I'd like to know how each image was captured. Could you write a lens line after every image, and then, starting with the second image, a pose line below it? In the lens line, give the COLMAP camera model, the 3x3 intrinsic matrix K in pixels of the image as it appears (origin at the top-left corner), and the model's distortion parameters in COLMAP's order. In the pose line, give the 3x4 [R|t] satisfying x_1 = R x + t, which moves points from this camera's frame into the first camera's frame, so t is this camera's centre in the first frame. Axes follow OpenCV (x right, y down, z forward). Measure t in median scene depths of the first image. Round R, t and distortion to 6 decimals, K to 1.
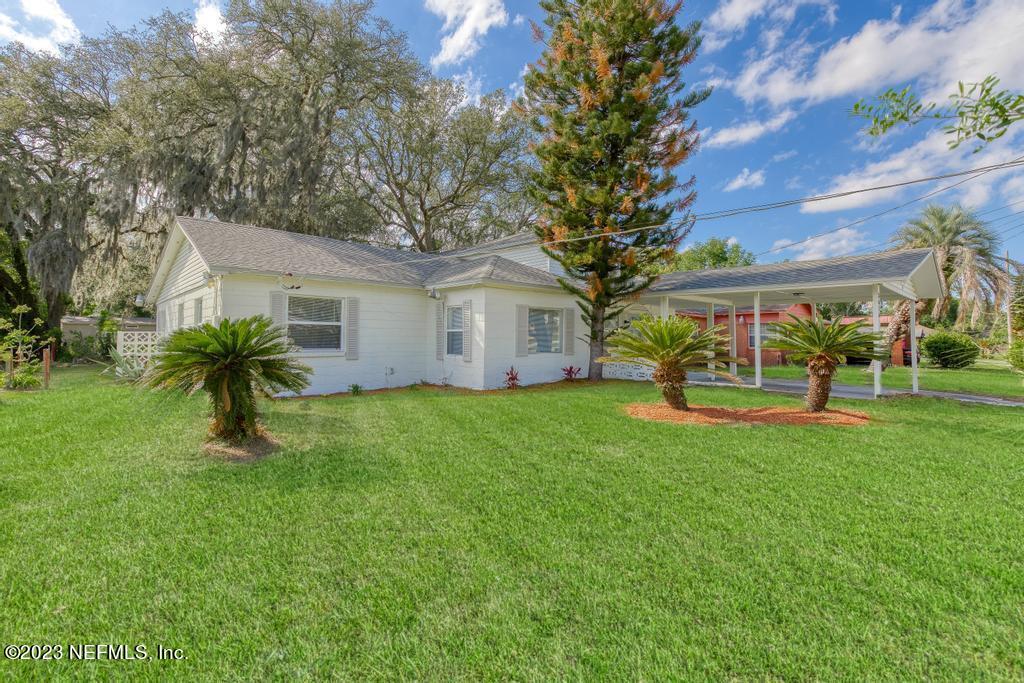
lens RADIAL K [[461.4, 0, 513.8], [0, 461.4, 319.1], [0, 0, 1]] dist [-0.000160, 0.000086]
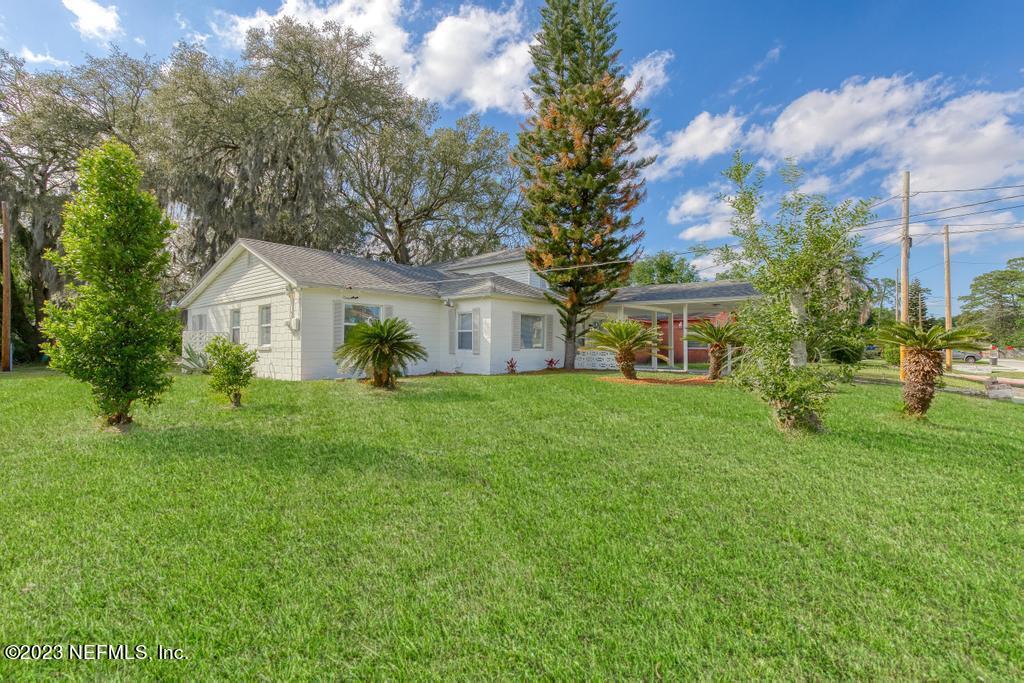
lens RADIAL K [[460.6, 0, 512.0], [0, 460.6, 341.5], [0, 0, 1]] dist [0.001438, -0.000452]
pose [[0.995523, -0.000851, 0.094511, -0.121580], [-0.002361, 0.999423, 0.033878, 0.009969], [-0.094485, -0.033949, 0.994947, -0.323992]]
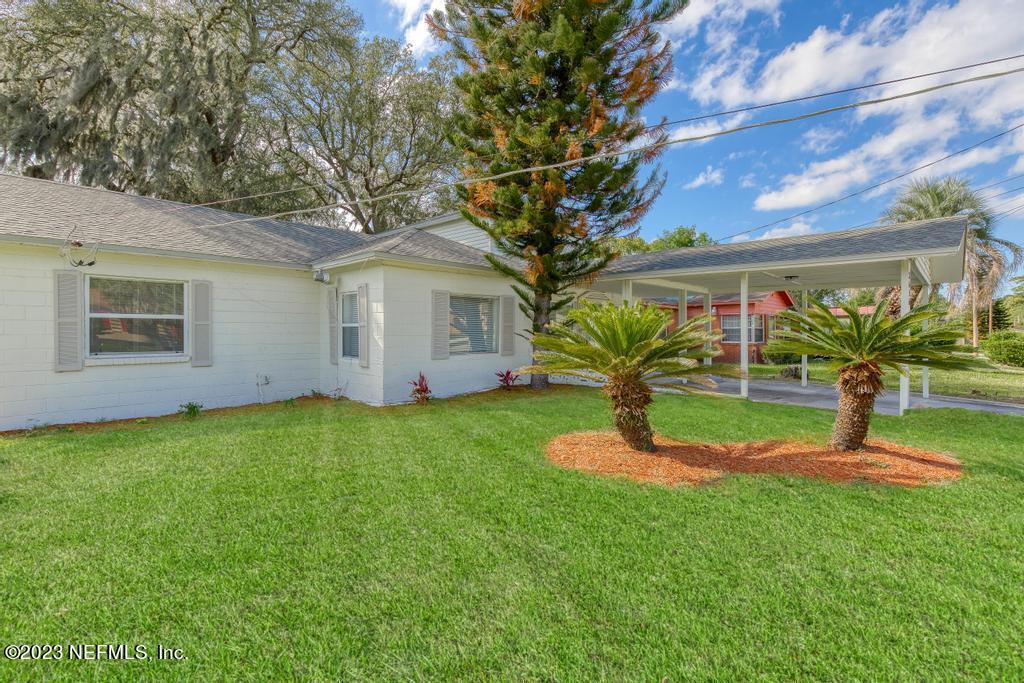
lens RADIAL K [[463.9, 0, 513.6], [0, 463.9, 331.2], [0, 0, 1]] dist [-0.002273, -0.000268]
pose [[0.998007, -0.006166, 0.062795, 0.090946], [0.003557, 0.999129, 0.041581, 0.003884], [-0.062997, -0.041274, 0.997160, 0.240307]]
